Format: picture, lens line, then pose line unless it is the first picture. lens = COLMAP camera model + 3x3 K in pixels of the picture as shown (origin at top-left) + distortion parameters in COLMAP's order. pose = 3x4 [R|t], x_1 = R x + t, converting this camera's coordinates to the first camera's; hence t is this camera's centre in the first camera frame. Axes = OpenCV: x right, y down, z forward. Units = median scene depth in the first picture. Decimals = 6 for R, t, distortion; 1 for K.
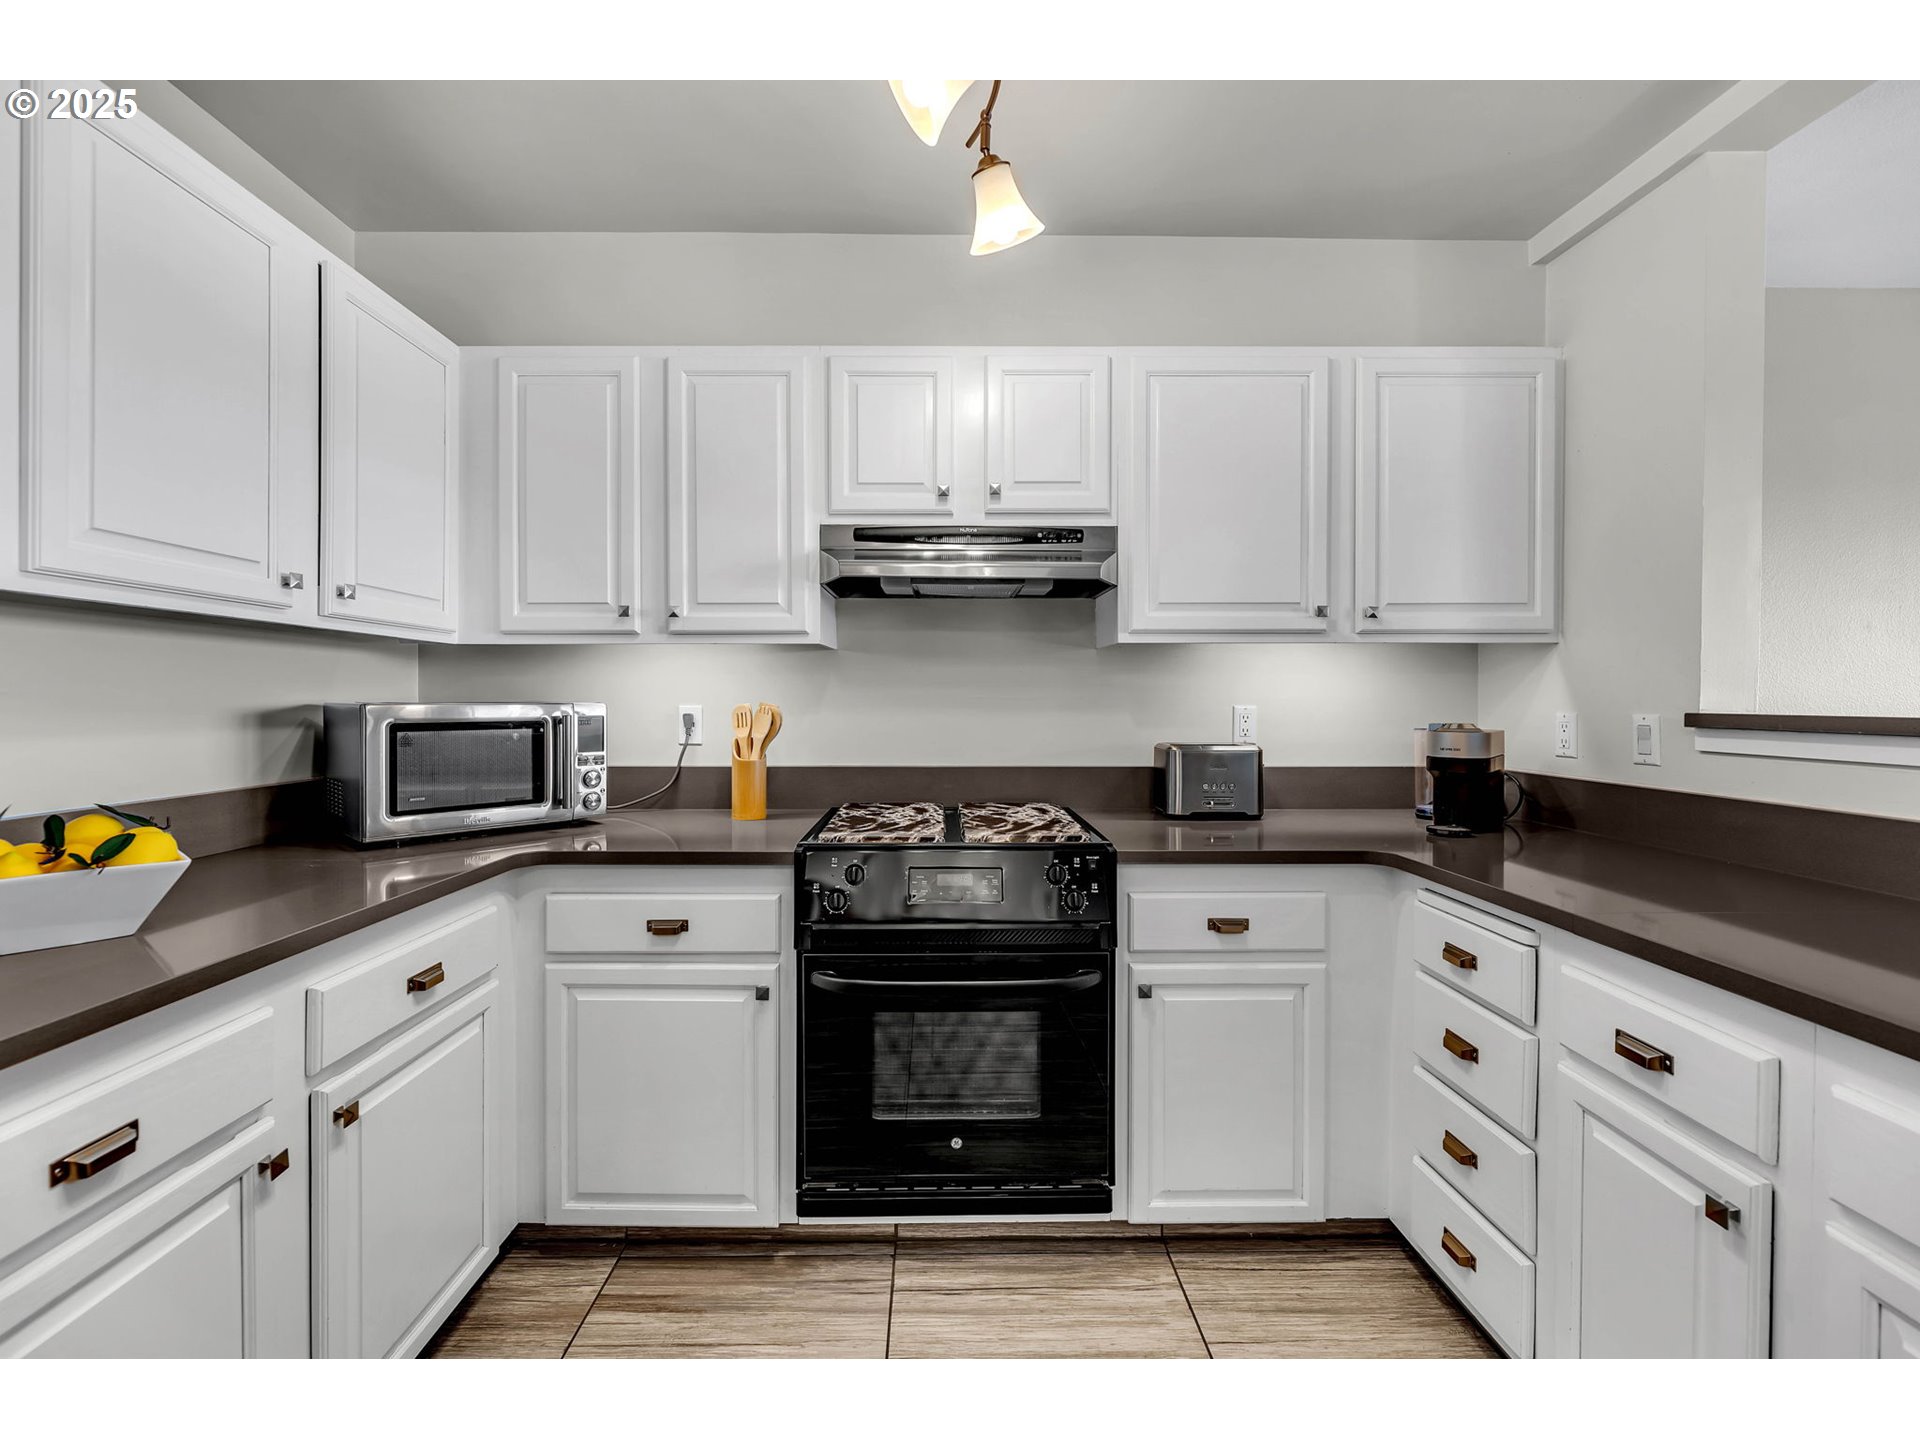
lens RADIAL K [[786.1, 0, 948.3], [0, 786.1, 704.1], [0, 0, 1]] dist [-0.002655, -0.000214]
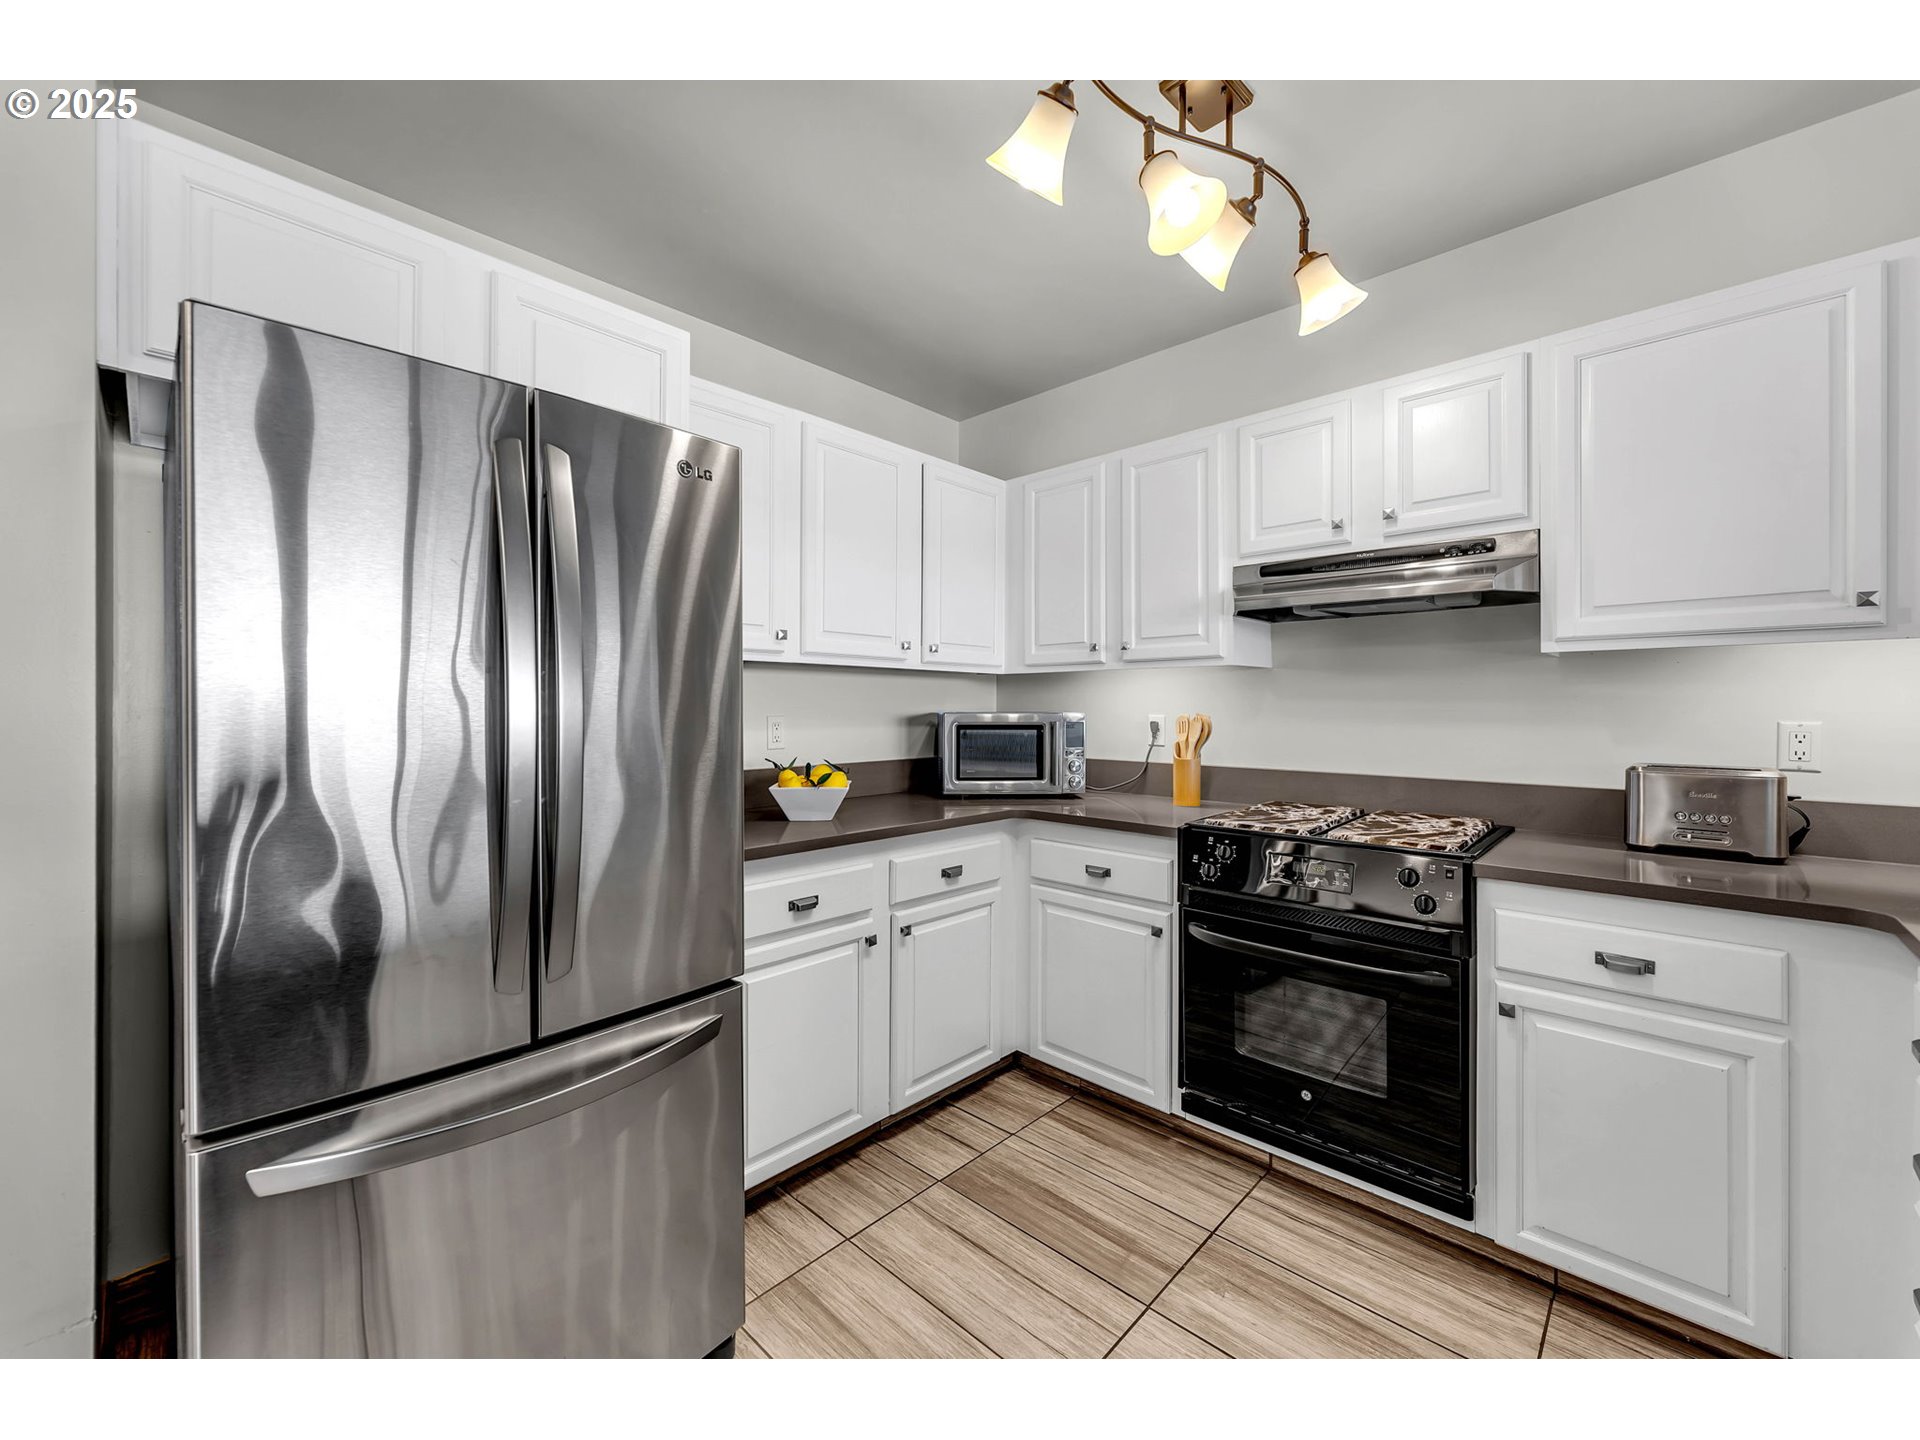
lens RADIAL K [[759.7, 0, 959.1], [0, 759.7, 709.5], [0, 0, 1]] dist [-0.000761, -0.000053]
pose [[0.722630, 0.003453, -0.691226, 0.378704], [-0.006134, 0.999980, -0.001418, -0.004807], [0.691208, 0.005264, 0.722637, -0.152286]]
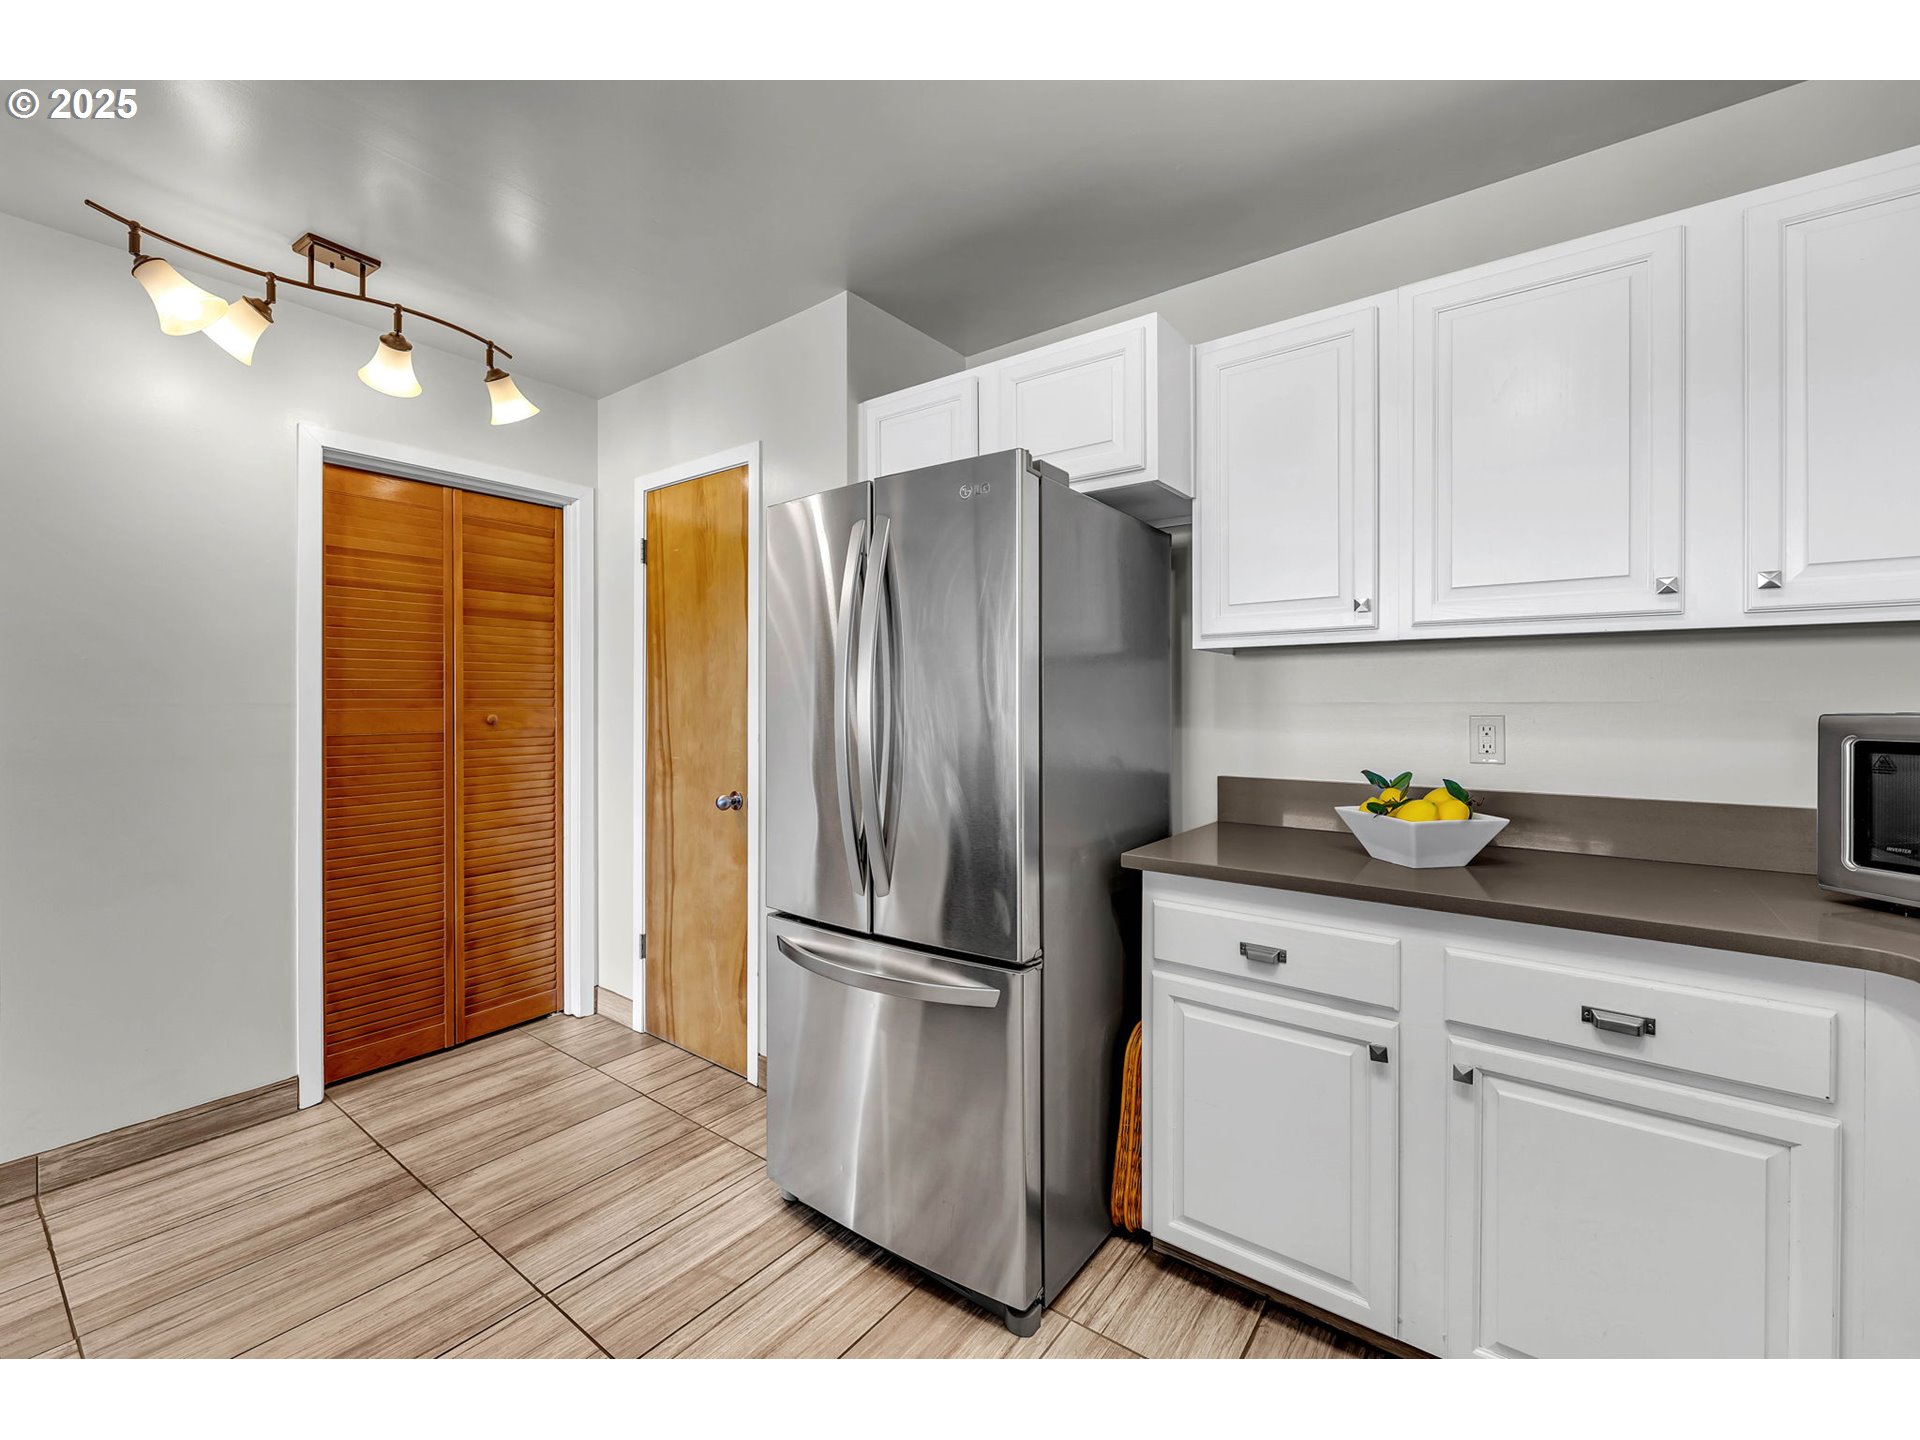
lens RADIAL K [[786.1, 0, 948.3], [0, 786.1, 704.1], [0, 0, 1]] dist [-0.002655, -0.000214]
pose [[-0.611224, 0.000183, -0.791458, 0.376019], [-0.005636, 0.999974, 0.004583, -0.007309], [0.791438, 0.007261, -0.611206, 0.709340]]
